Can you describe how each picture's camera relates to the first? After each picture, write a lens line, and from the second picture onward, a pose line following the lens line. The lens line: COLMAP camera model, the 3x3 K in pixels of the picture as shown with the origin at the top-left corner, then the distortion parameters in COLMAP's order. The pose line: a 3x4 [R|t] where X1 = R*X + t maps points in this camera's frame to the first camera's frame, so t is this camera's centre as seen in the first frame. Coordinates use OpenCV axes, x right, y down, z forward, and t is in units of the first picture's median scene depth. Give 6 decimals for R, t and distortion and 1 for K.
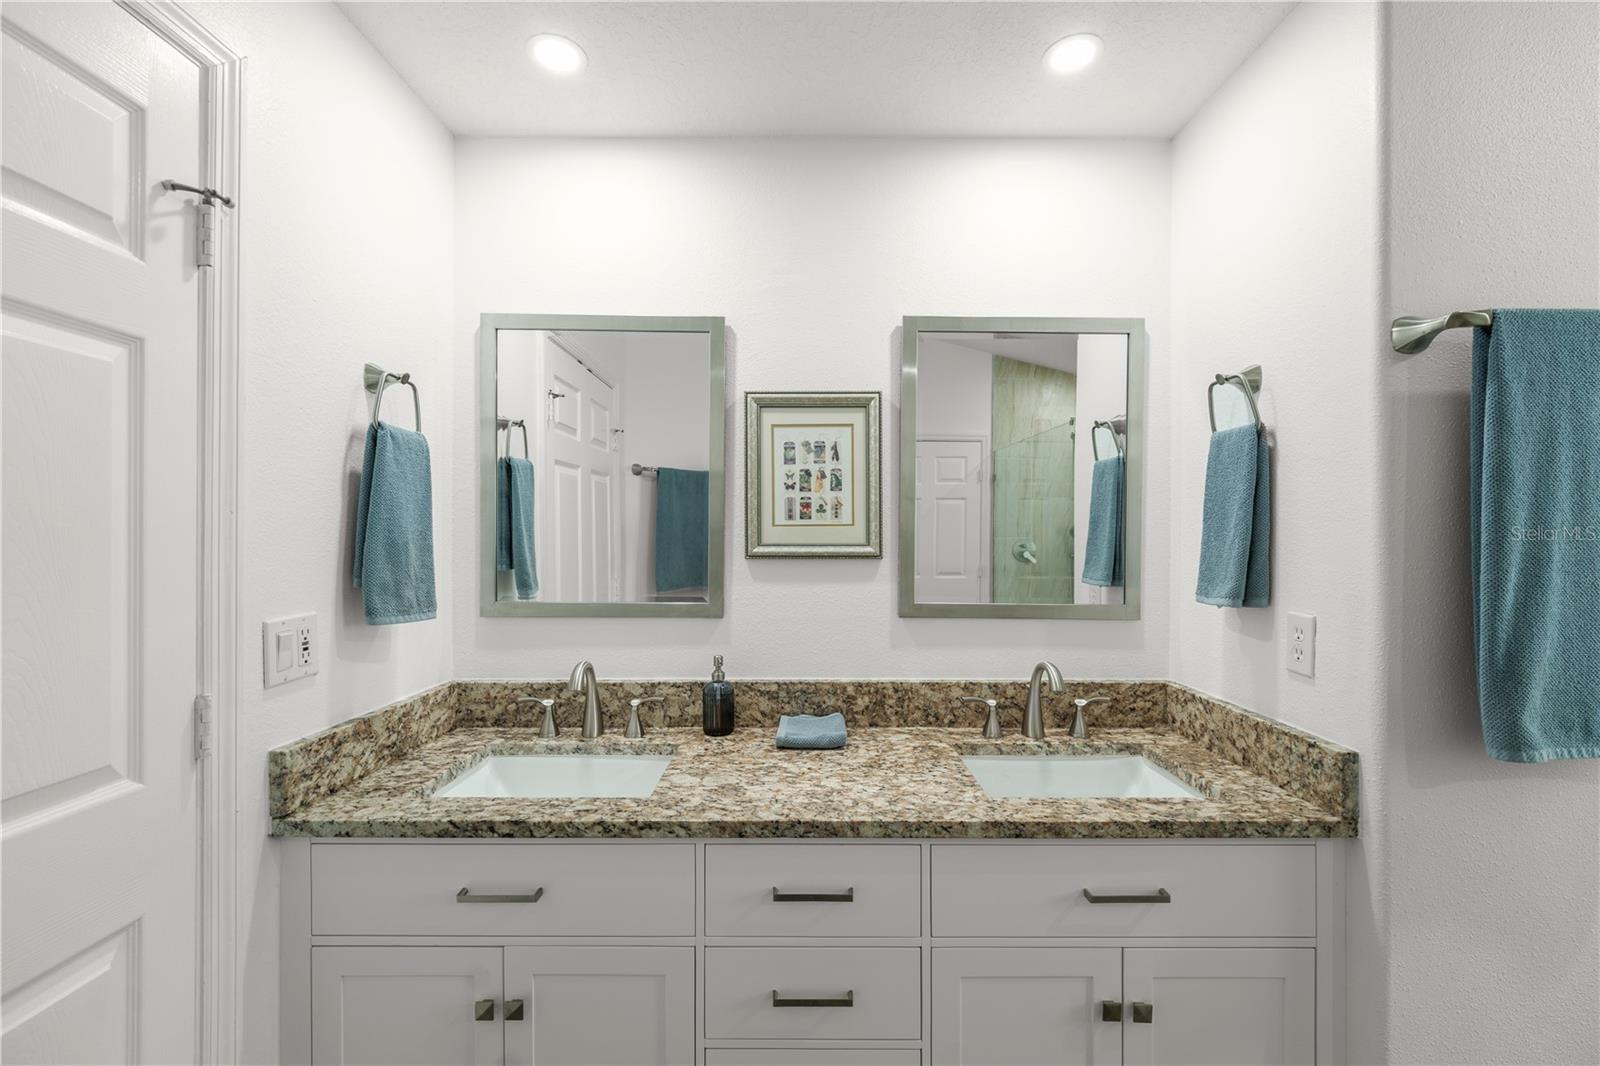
lens RADIAL K [[655.2, 0, 798.4], [0, 655.2, 534.4], [0, 0, 1]] dist [0.016321, -0.011512]
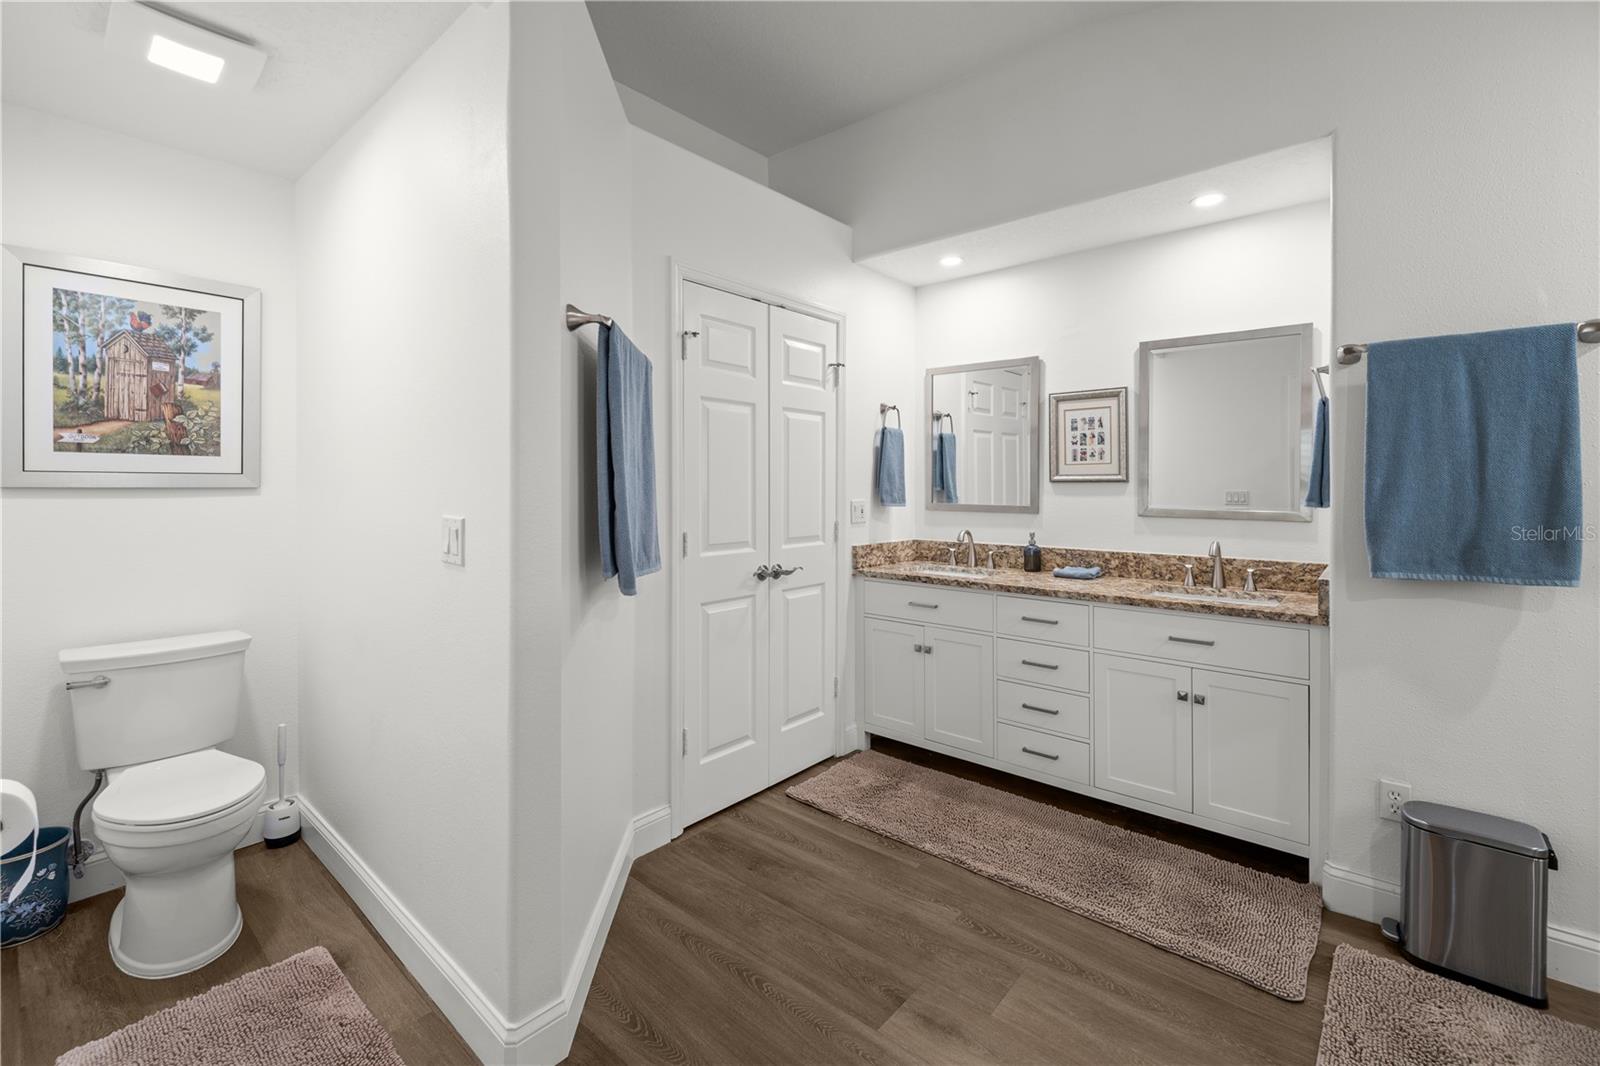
lens RADIAL K [[669.4, 0, 798.7], [0, 669.4, 496.0], [0, 0, 1]] dist [-0.001109, -0.004132]
pose [[0.756356, 0.010086, -0.654082, 0.637141], [0.002809, 0.999822, 0.018666, 0.038093], [0.654154, -0.015955, 0.756193, -0.932247]]
